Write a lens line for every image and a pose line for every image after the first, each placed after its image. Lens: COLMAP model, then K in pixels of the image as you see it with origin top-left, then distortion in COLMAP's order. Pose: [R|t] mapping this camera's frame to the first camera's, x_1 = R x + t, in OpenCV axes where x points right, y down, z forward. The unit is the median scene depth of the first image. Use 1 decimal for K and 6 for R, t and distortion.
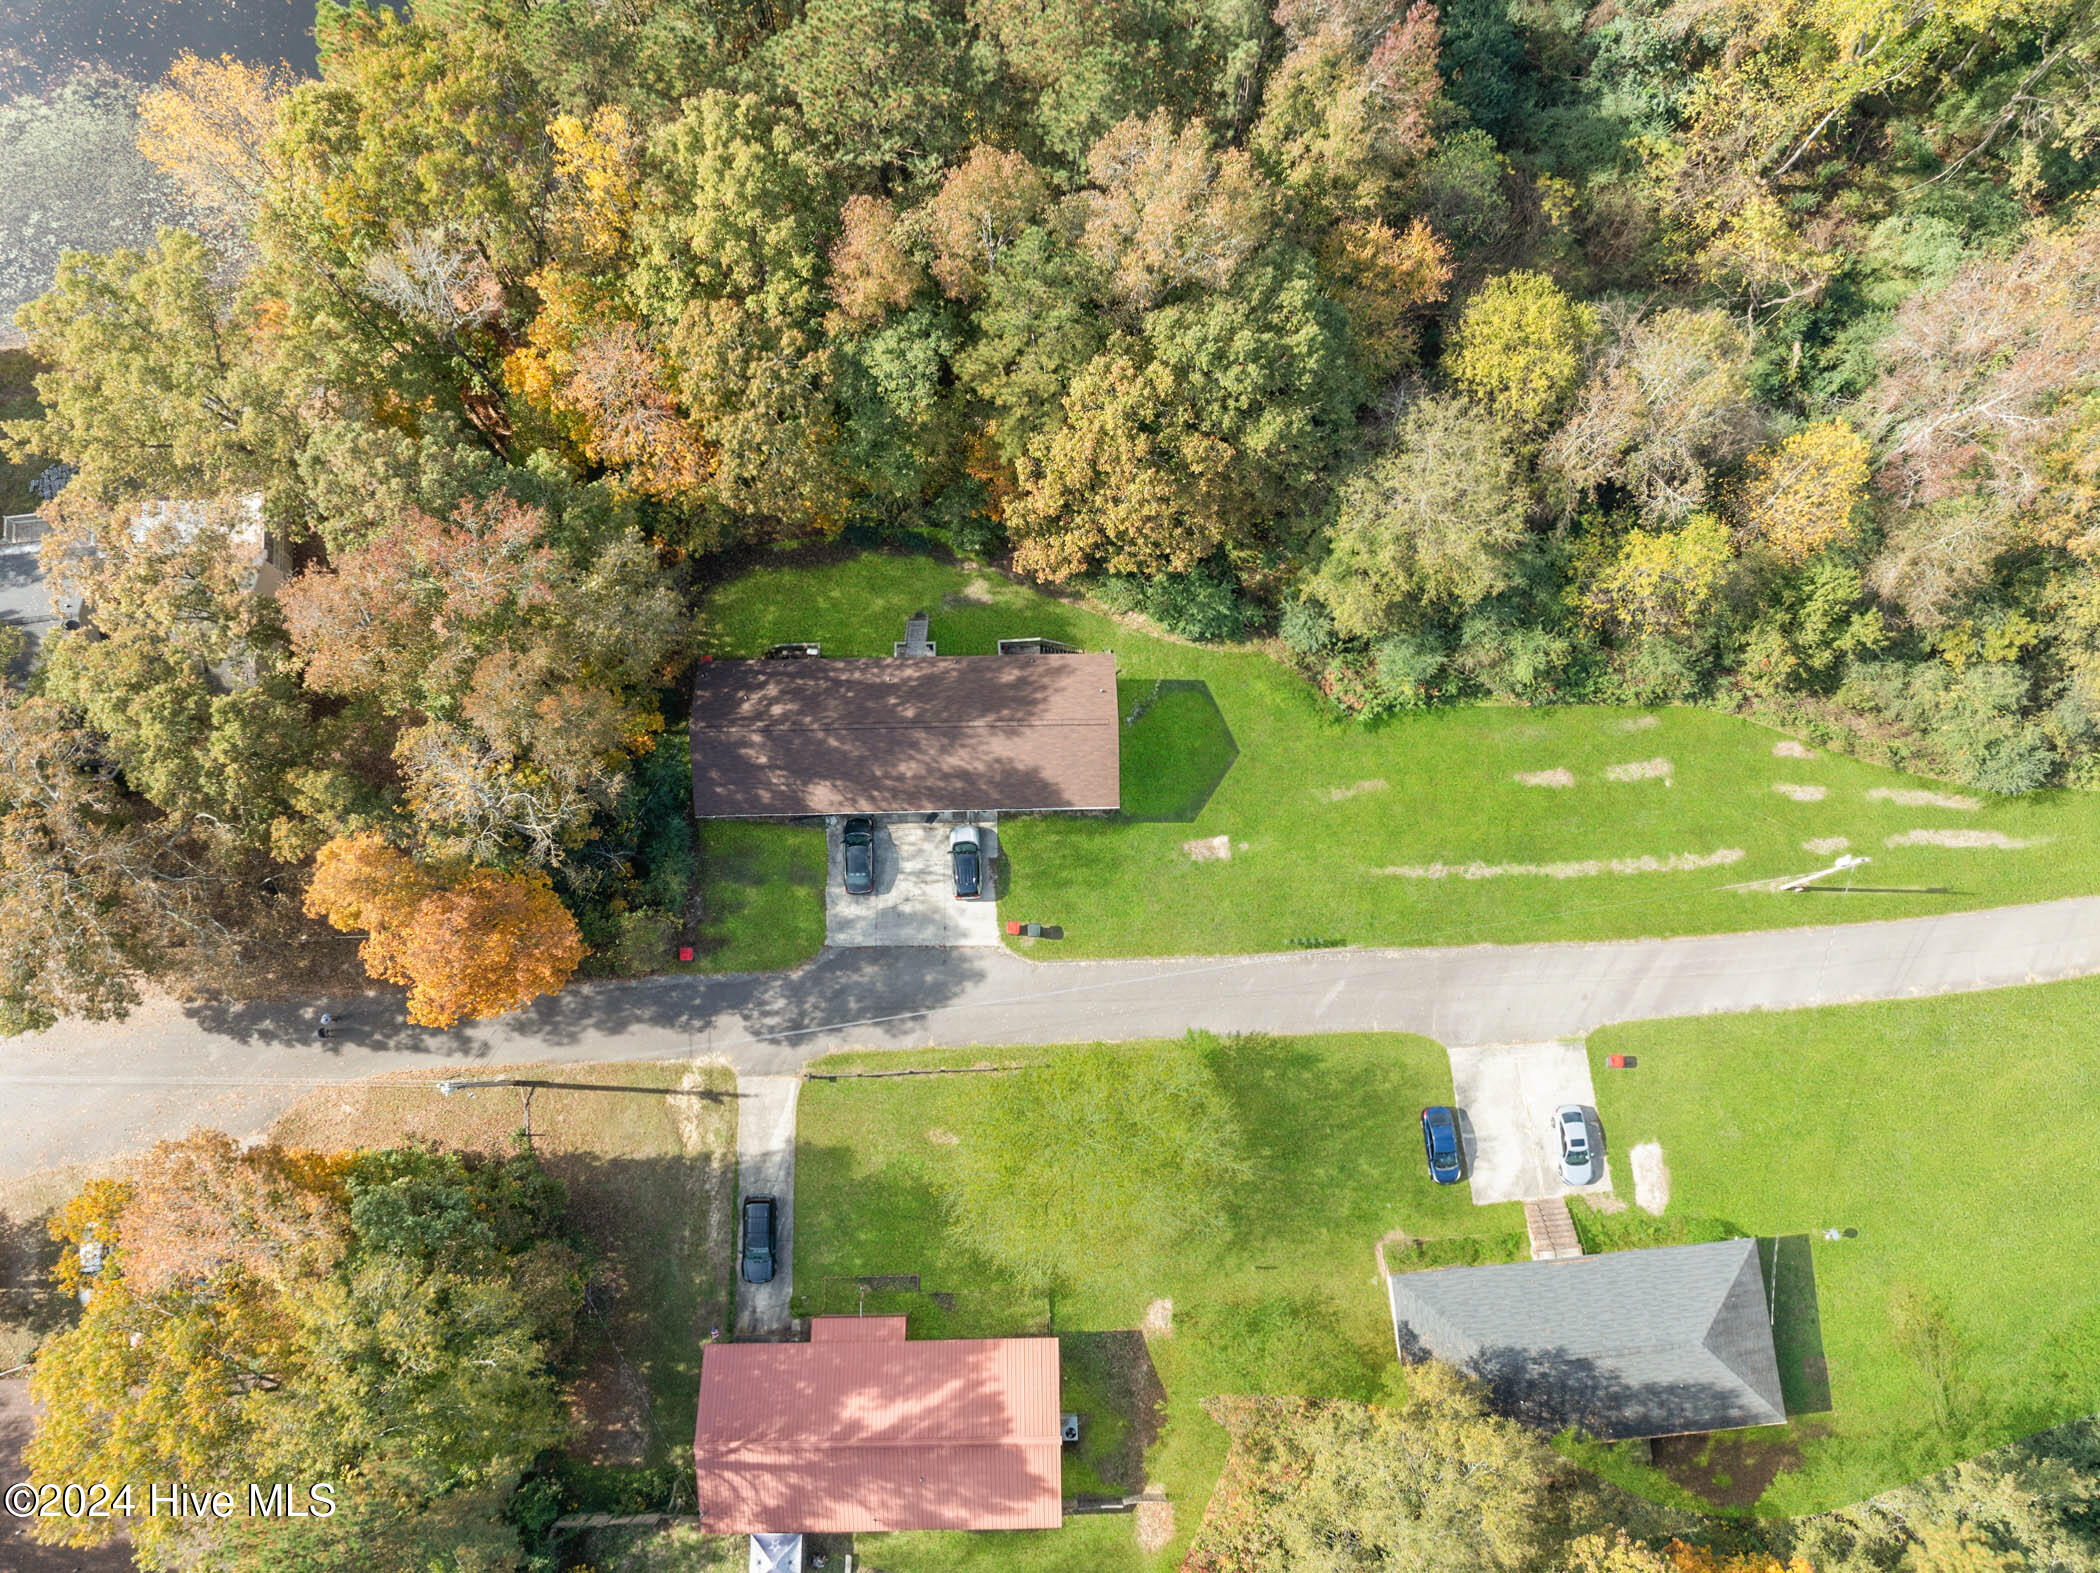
lens RADIAL K [[1478.6, 0, 1048.7], [0, 1478.6, 794.3], [0, 0, 1]] dist [-0.024233, 0.001990]
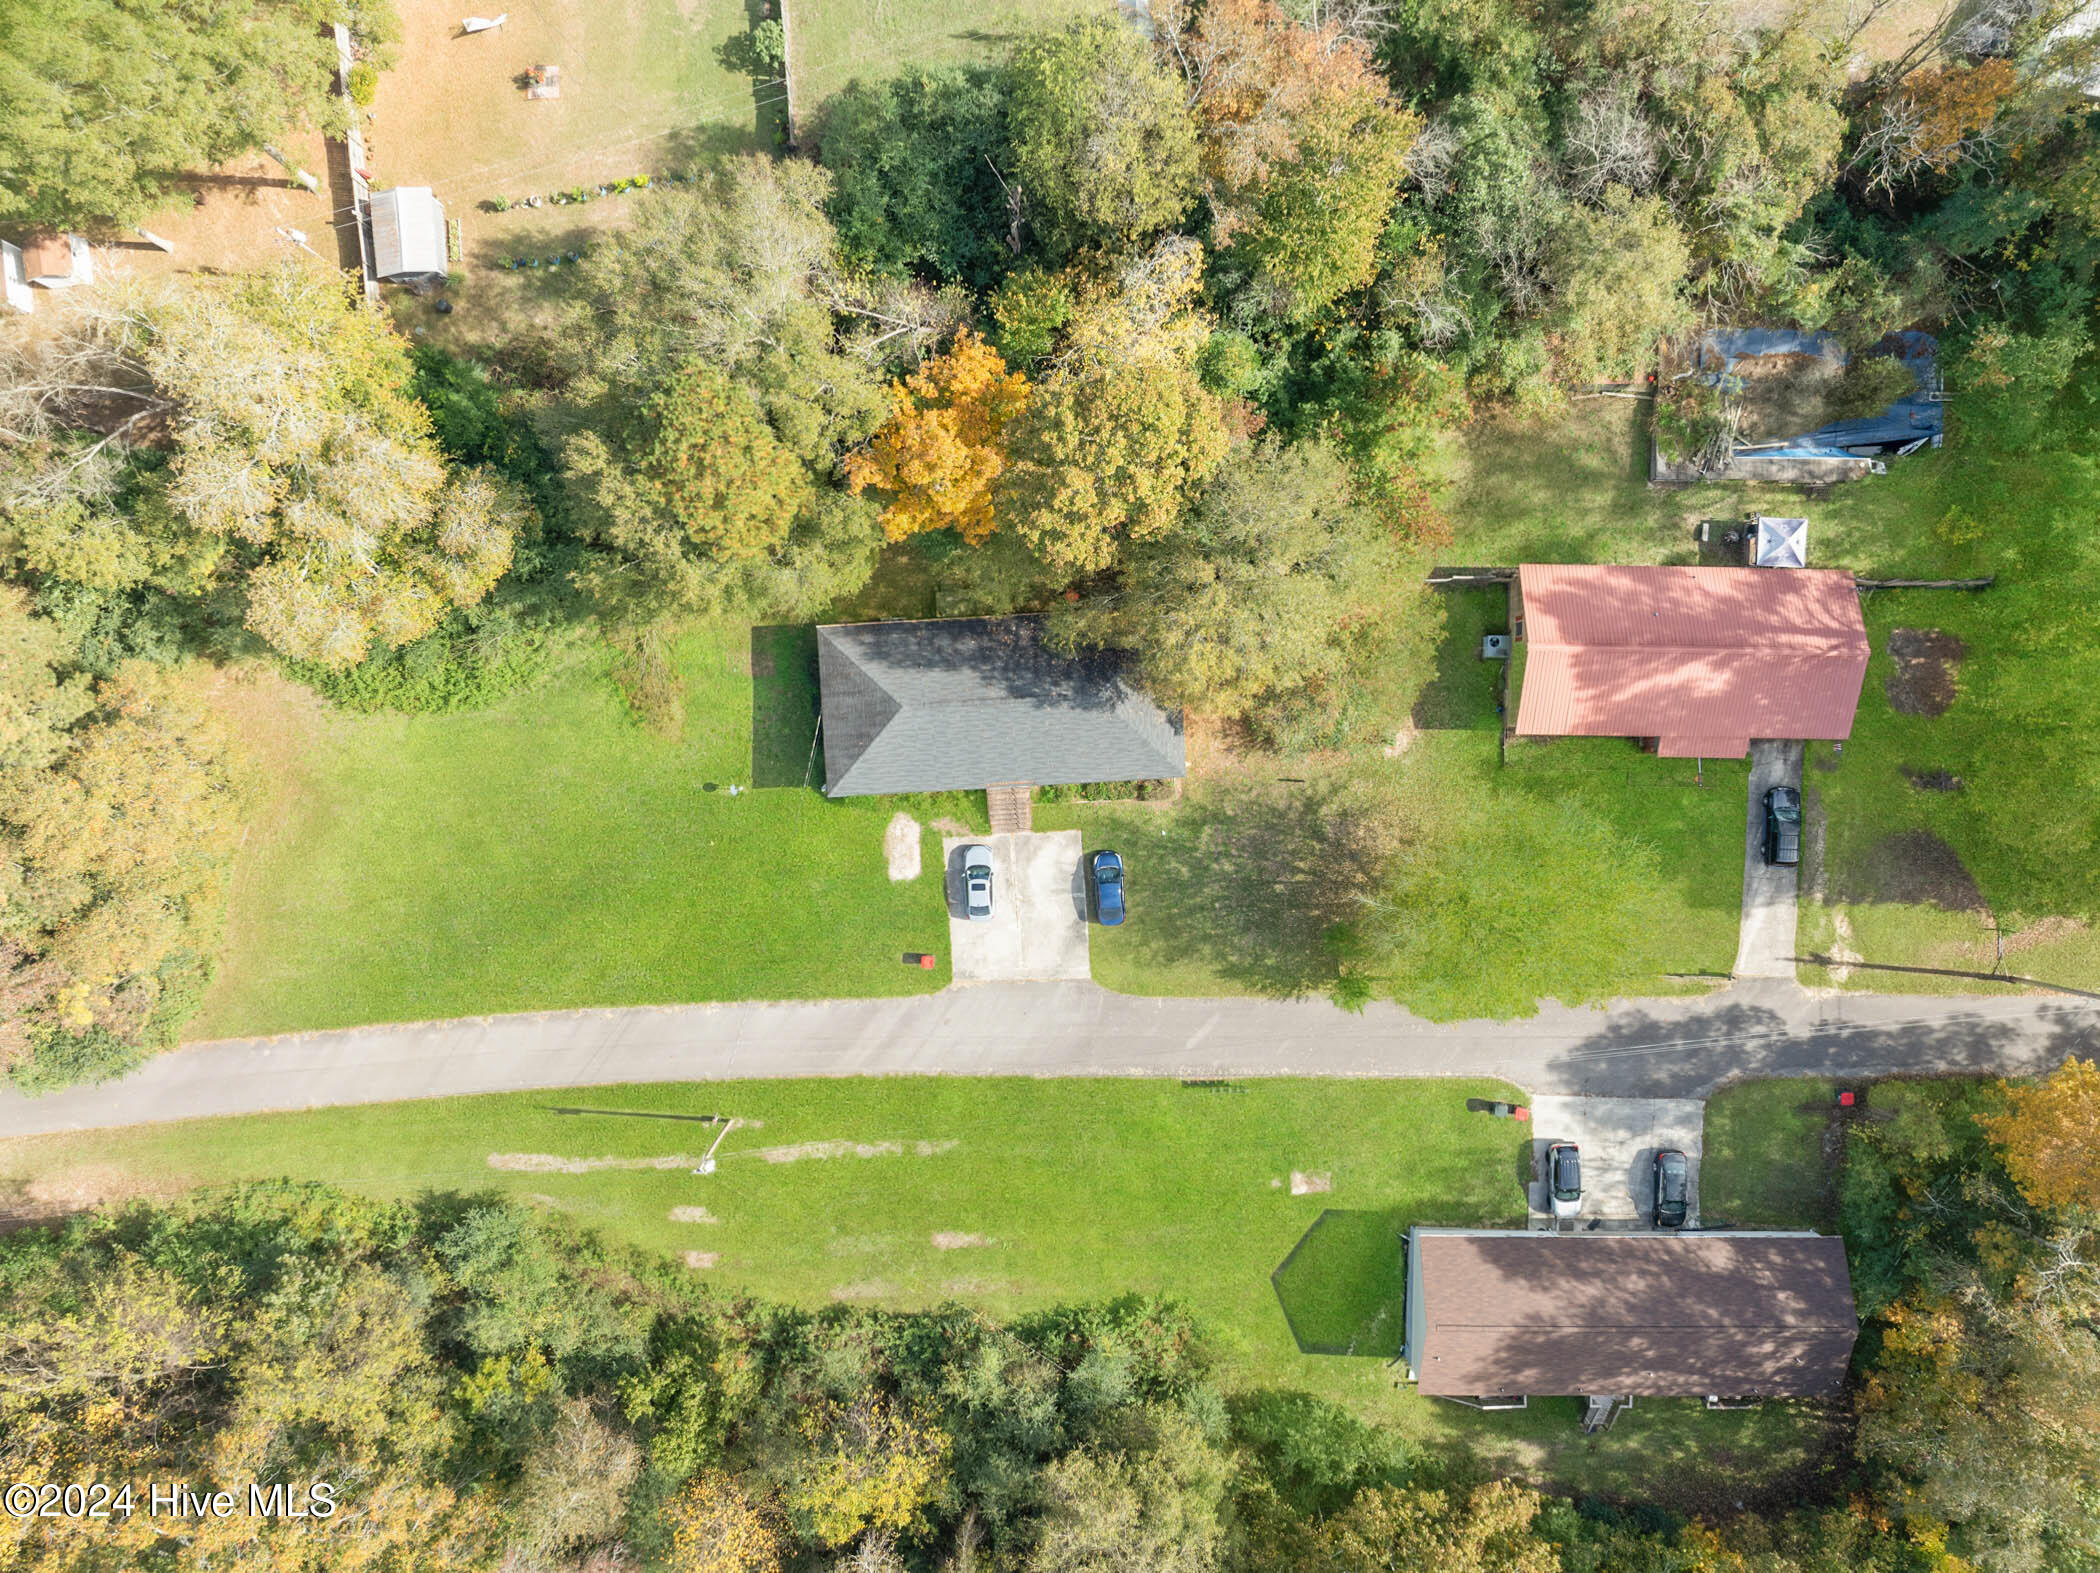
lens RADIAL K [[1478.6, 0, 1048.7], [0, 1478.6, 794.3], [0, 0, 1]] dist [-0.024233, 0.001990]
pose [[-0.999461, -0.032507, -0.004590, 0.307824], [0.031228, -0.984507, 0.172541, 0.120655], [-0.010127, 0.172305, 0.984992, -0.022794]]
